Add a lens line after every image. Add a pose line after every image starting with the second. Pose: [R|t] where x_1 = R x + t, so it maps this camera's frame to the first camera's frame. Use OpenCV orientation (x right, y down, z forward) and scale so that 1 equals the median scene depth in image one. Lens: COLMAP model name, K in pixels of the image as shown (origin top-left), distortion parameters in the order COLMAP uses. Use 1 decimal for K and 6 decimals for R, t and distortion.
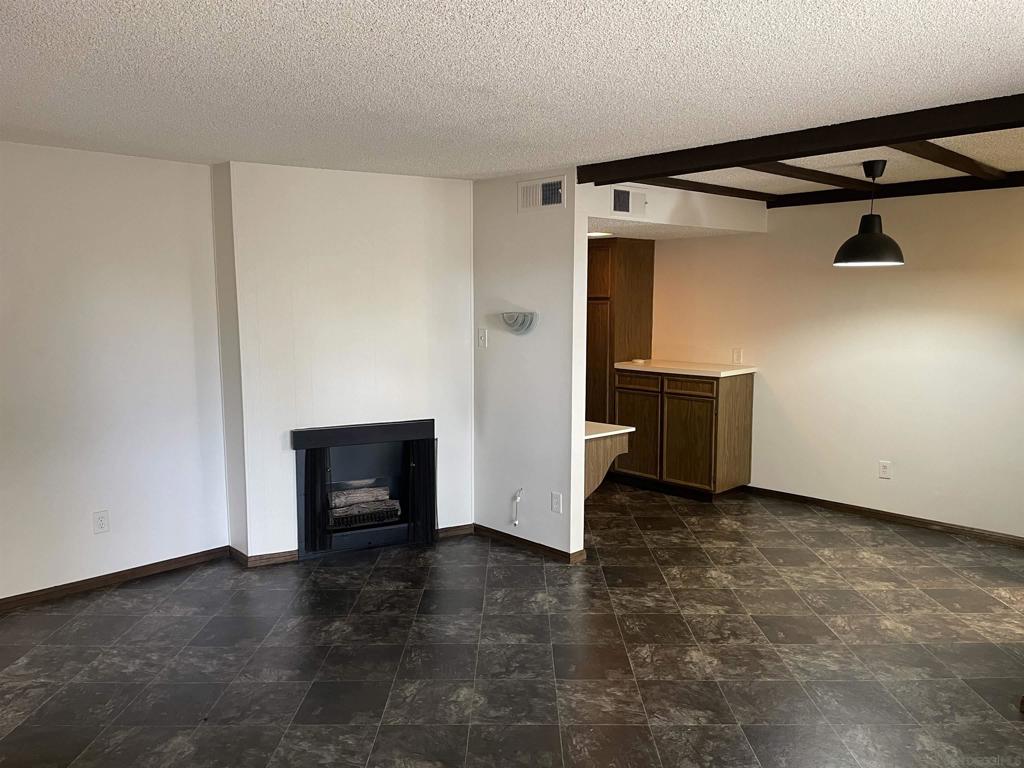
lens RADIAL K [[778.7, 0, 519.6], [0, 778.7, 390.4], [0, 0, 1]] dist [0.004200, -0.017352]
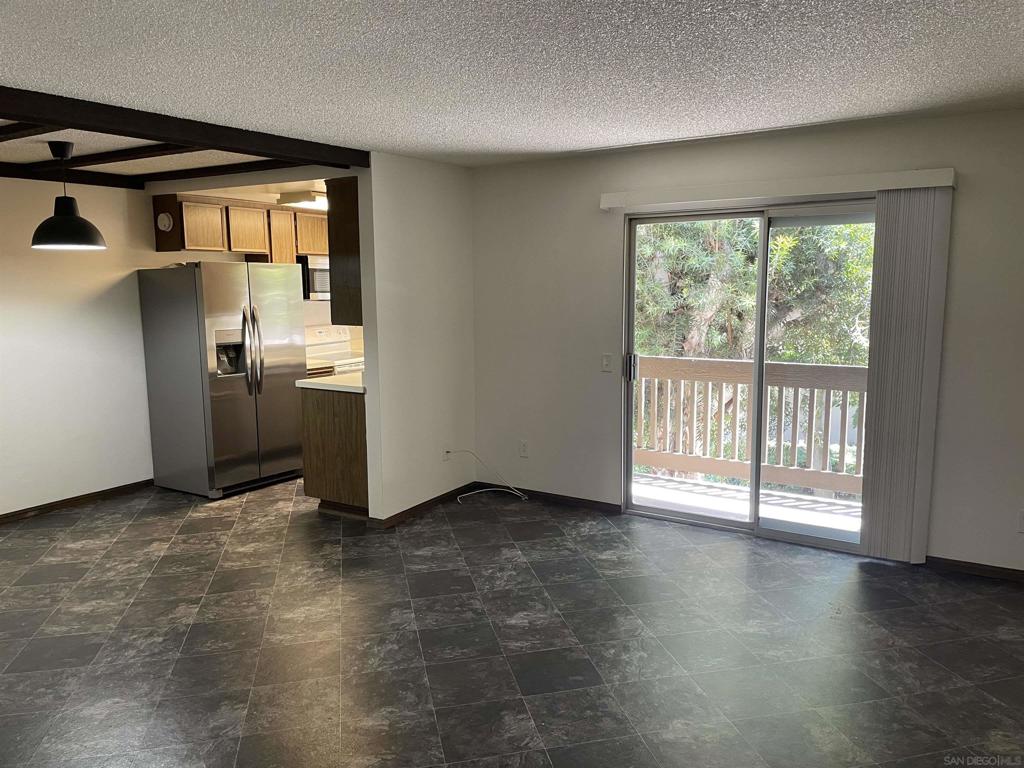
lens RADIAL K [[778.7, 0, 519.5], [0, 778.7, 385.4], [0, 0, 1]] dist [0.004200, -0.017352]
pose [[-0.216819, -0.137407, 0.966493, -0.720733], [0.141759, 0.975119, 0.170435, -0.088380], [-0.965864, 0.173963, -0.191946, 0.746338]]
